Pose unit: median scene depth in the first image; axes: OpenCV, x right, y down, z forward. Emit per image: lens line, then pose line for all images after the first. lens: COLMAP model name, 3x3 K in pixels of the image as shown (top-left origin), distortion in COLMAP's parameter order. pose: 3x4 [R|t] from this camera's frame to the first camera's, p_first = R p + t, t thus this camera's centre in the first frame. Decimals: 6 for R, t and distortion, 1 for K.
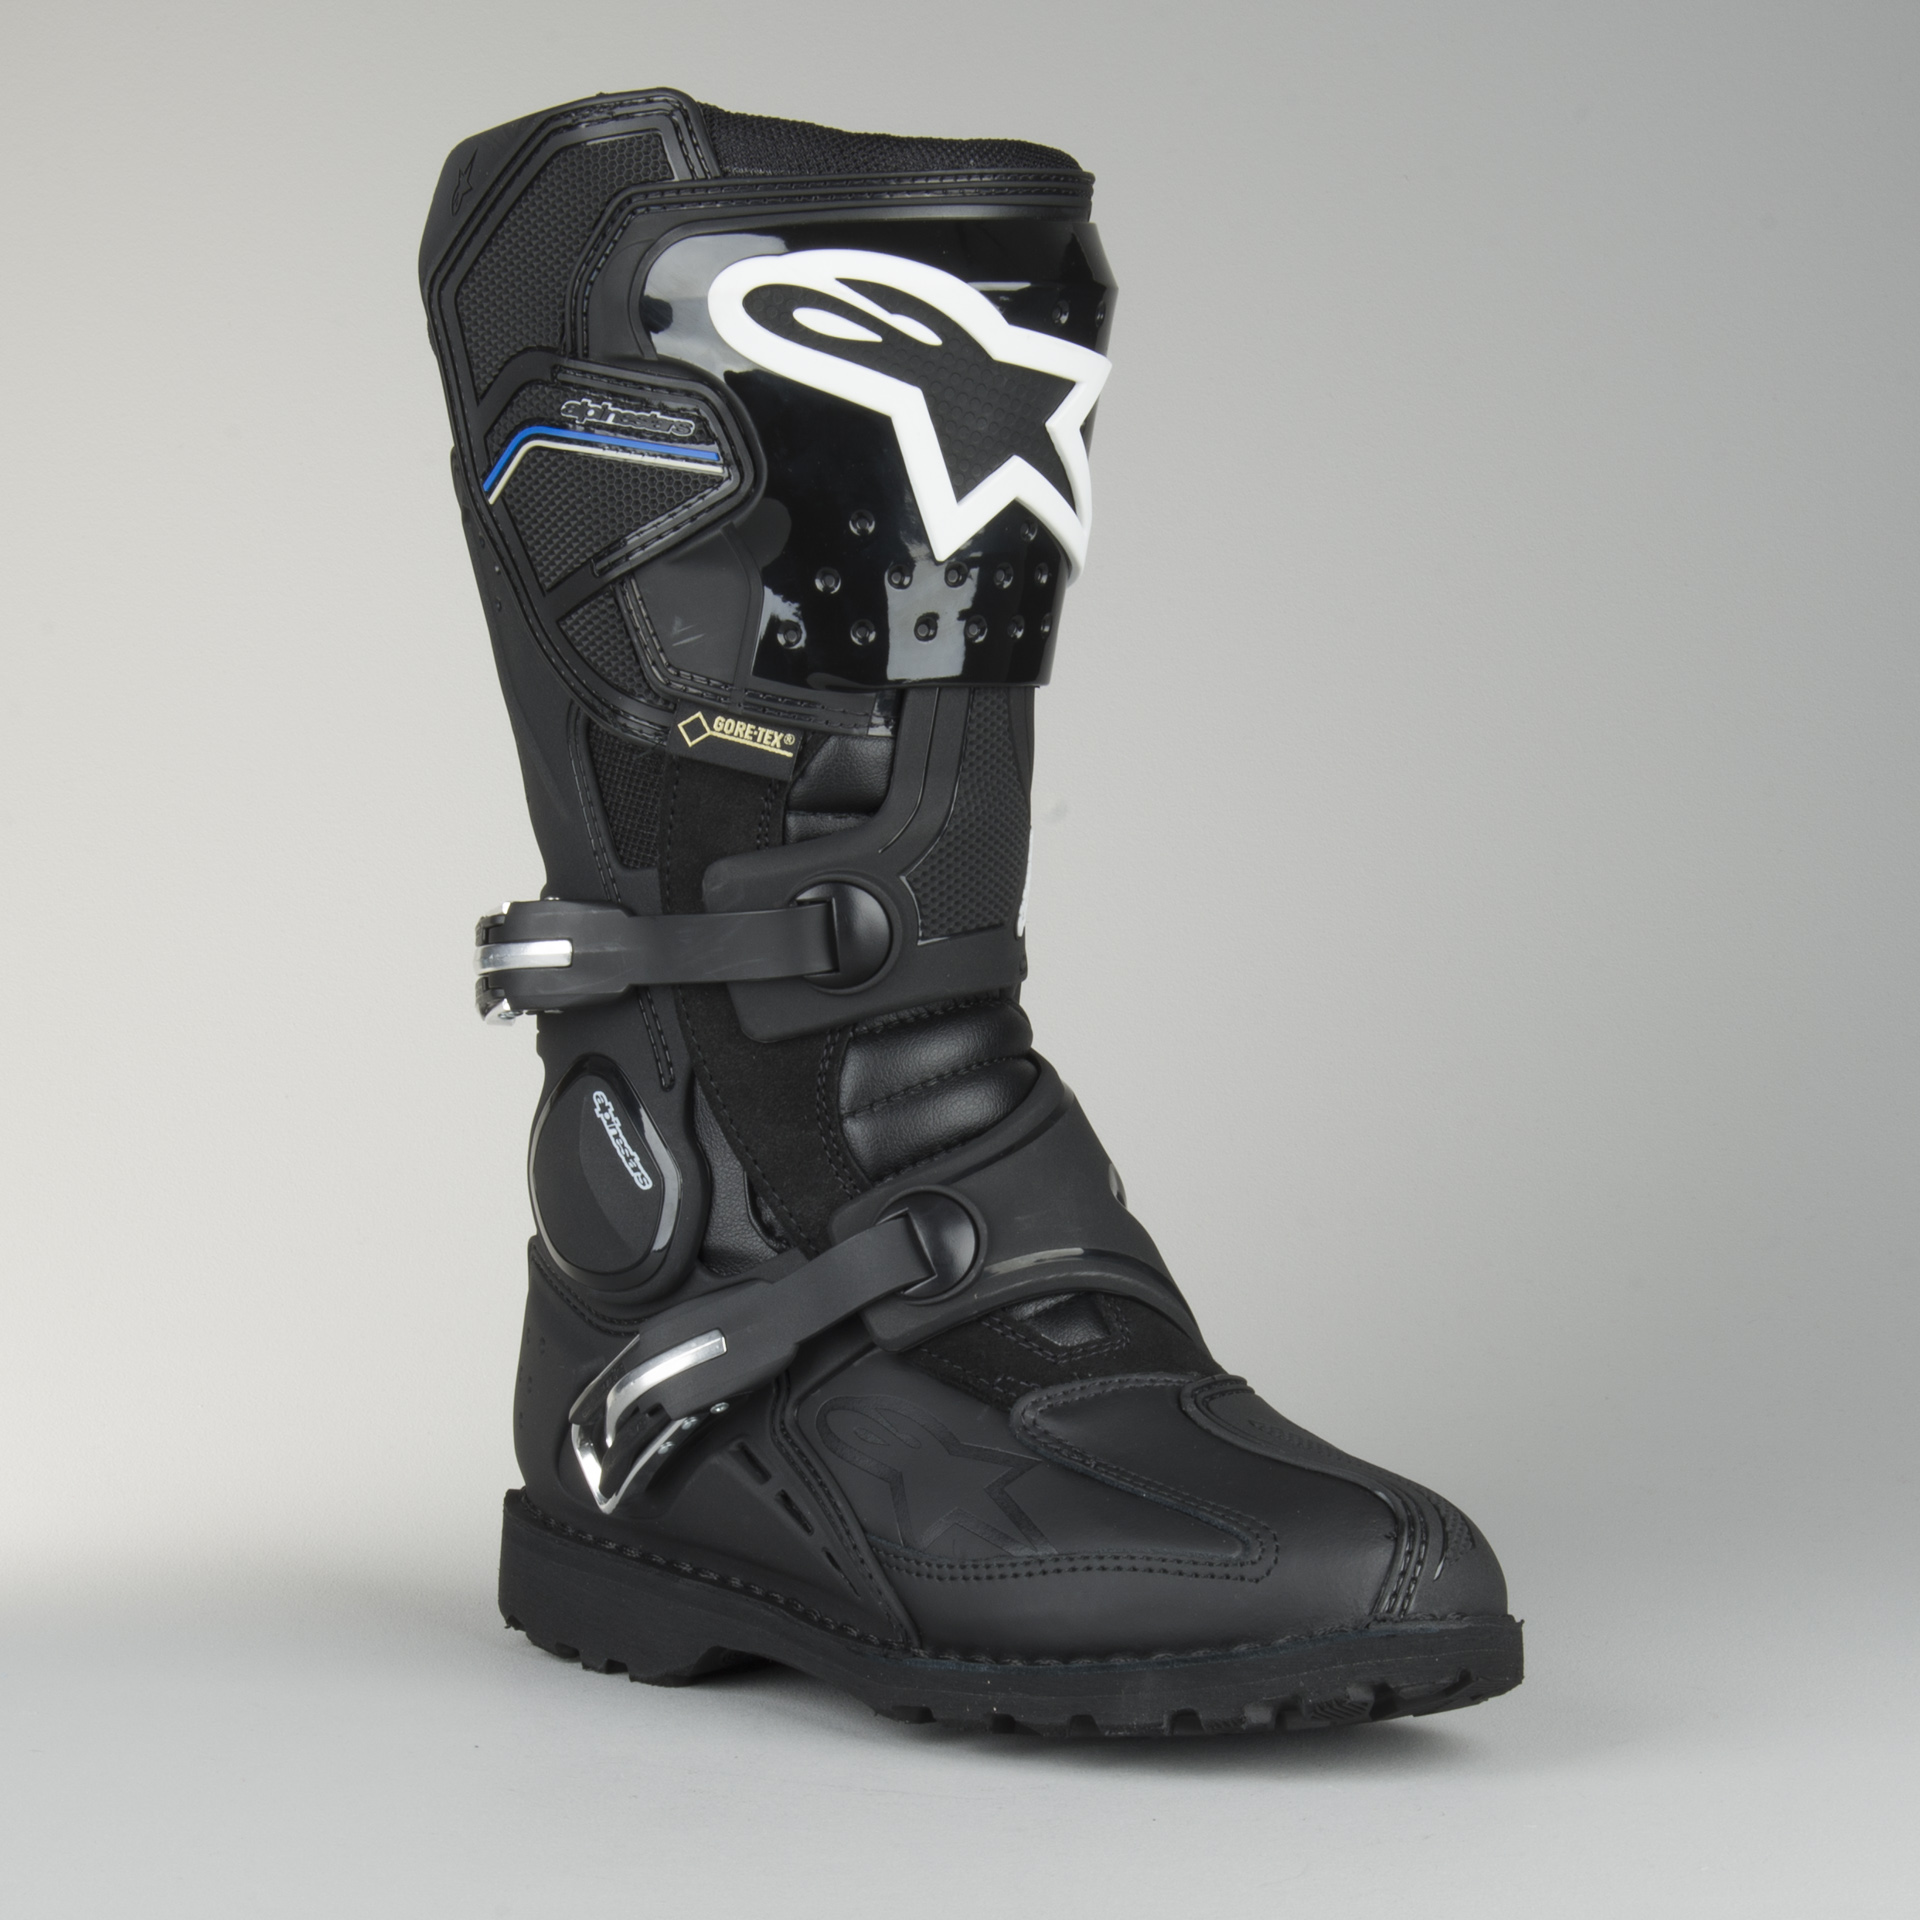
lens RADIAL K [[4569.2, 0, 960.0], [0, 4569.2, 960.0], [0, 0, 1]] dist [-0.031322, -0.455589]
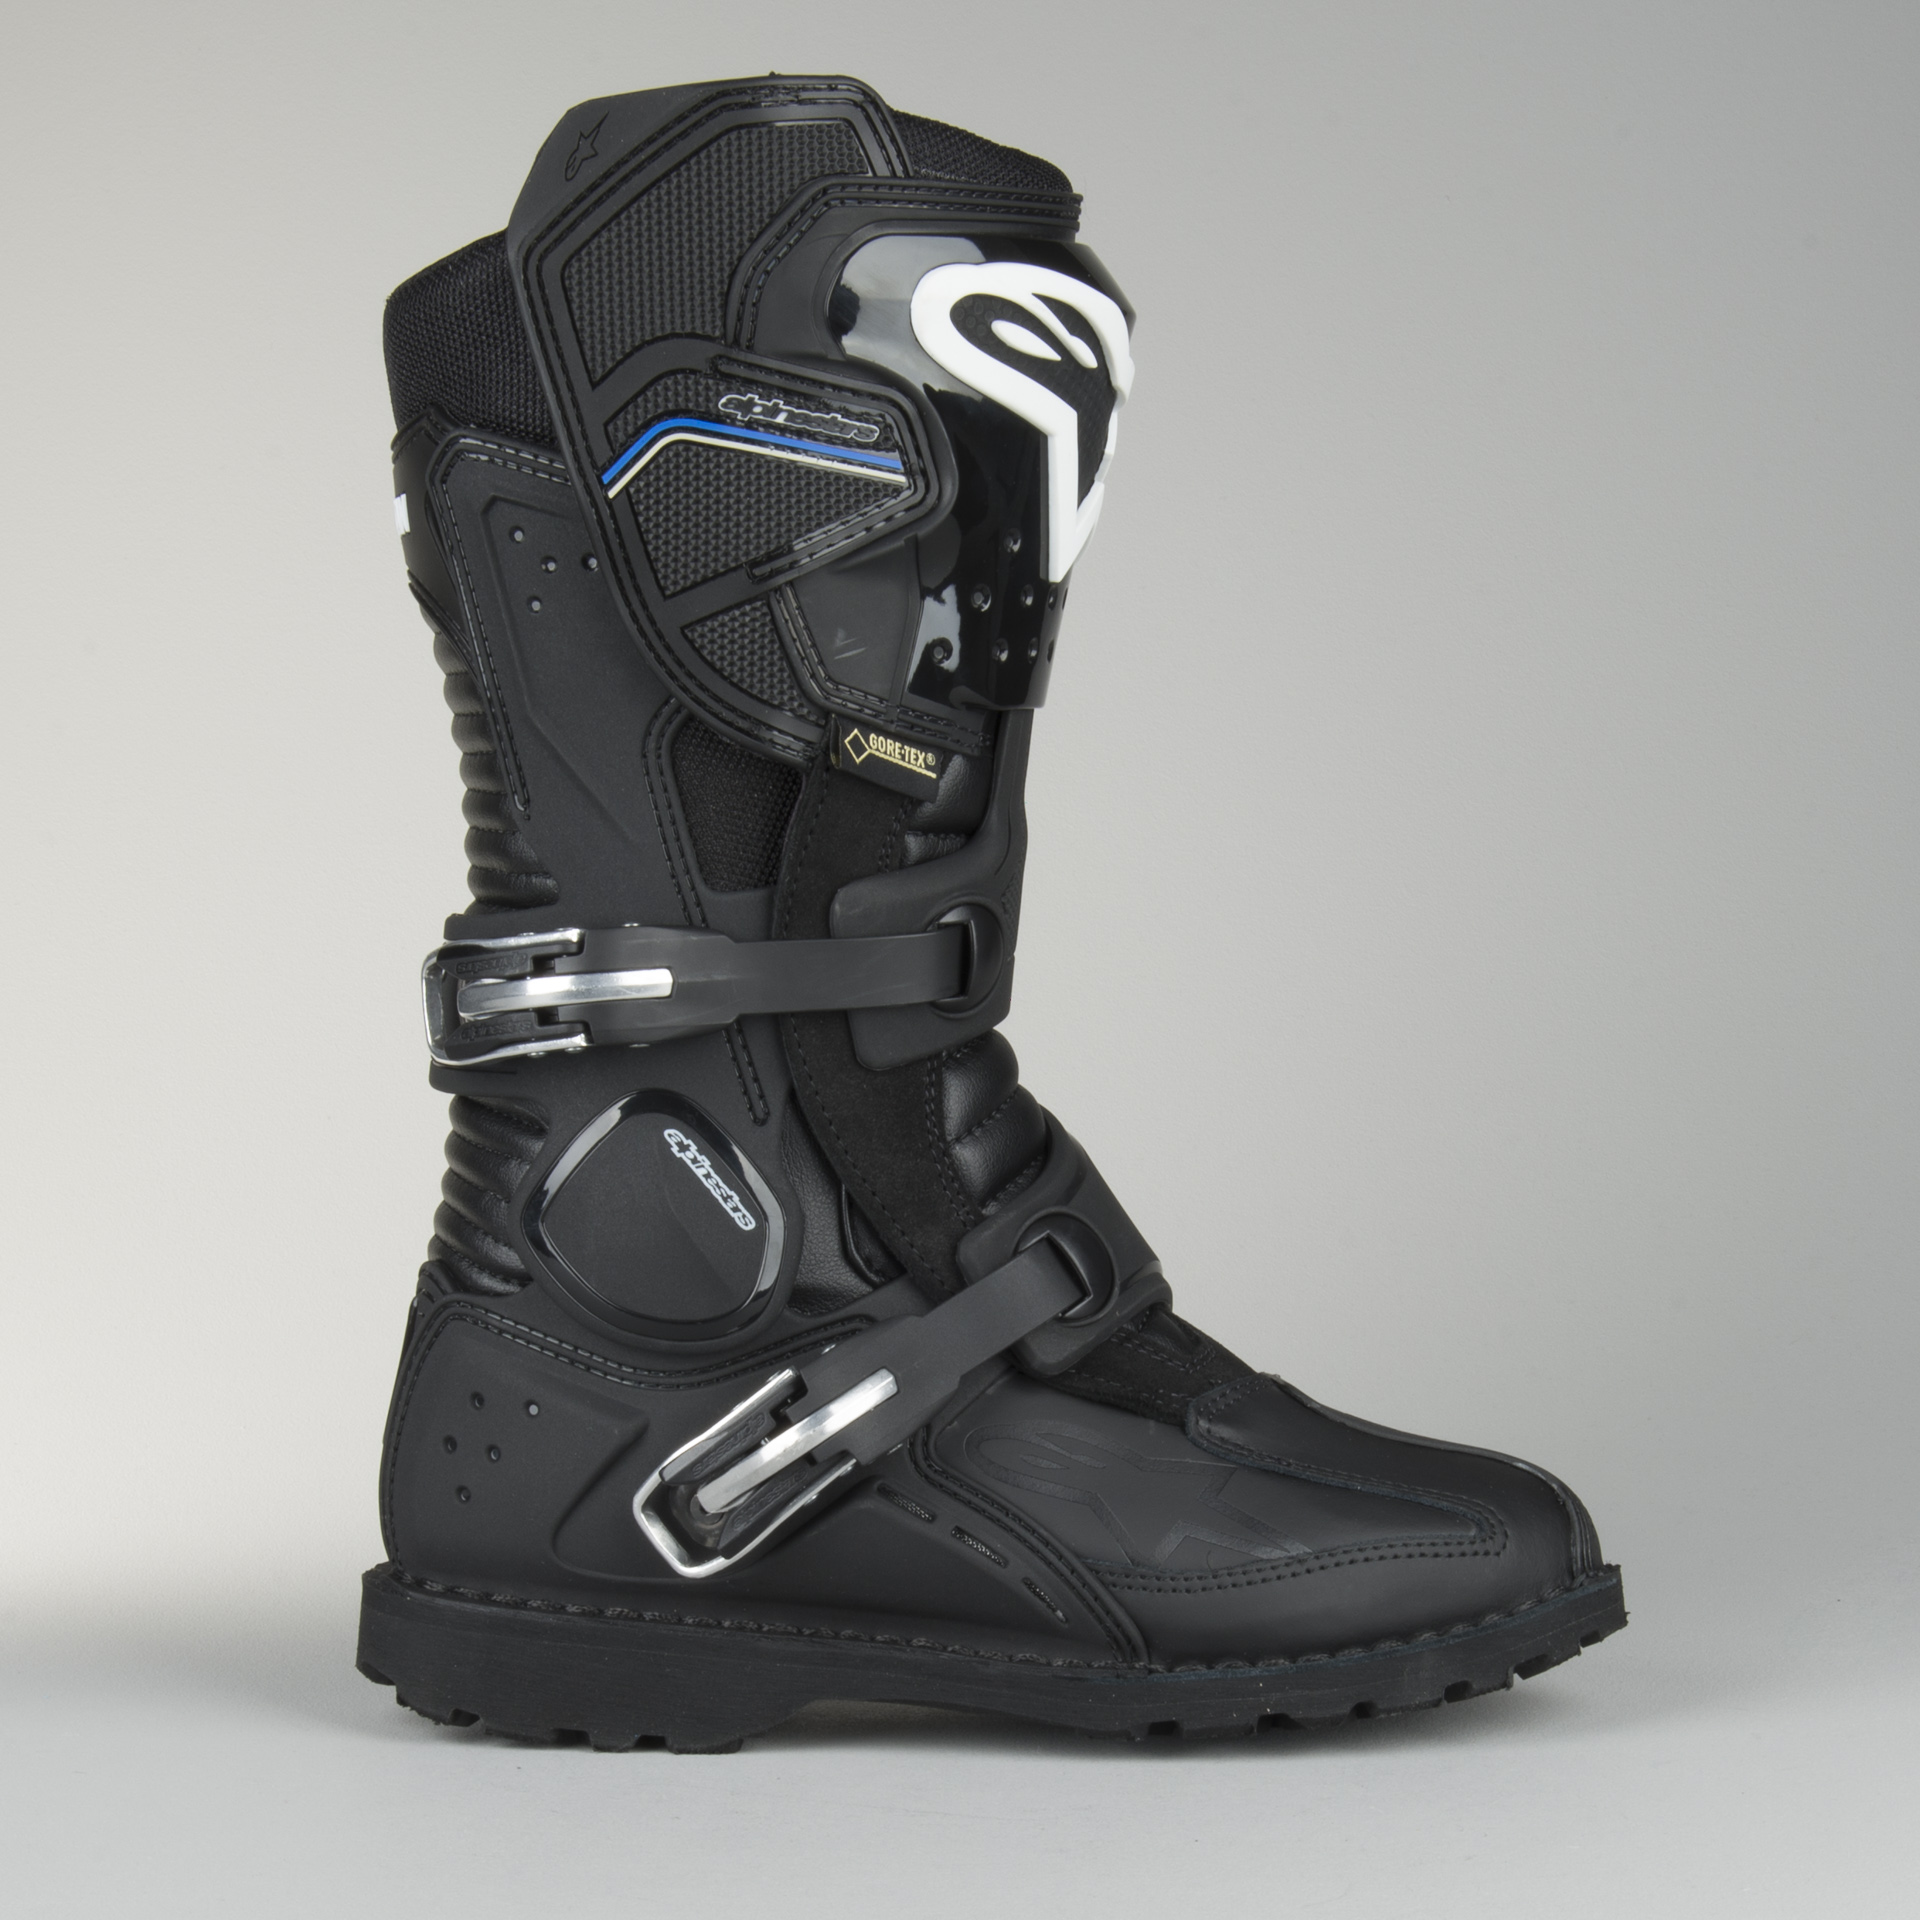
lens RADIAL K [[4569.2, 0, 960.0], [0, 4569.2, 960.0], [0, 0, 1]] dist [-0.031322, -0.455589]
pose [[0.721445, -0.016467, 0.692276, -0.708944], [0.017861, 0.999827, 0.005168, -0.010139], [-0.692242, 0.008637, 0.721614, 0.291429]]
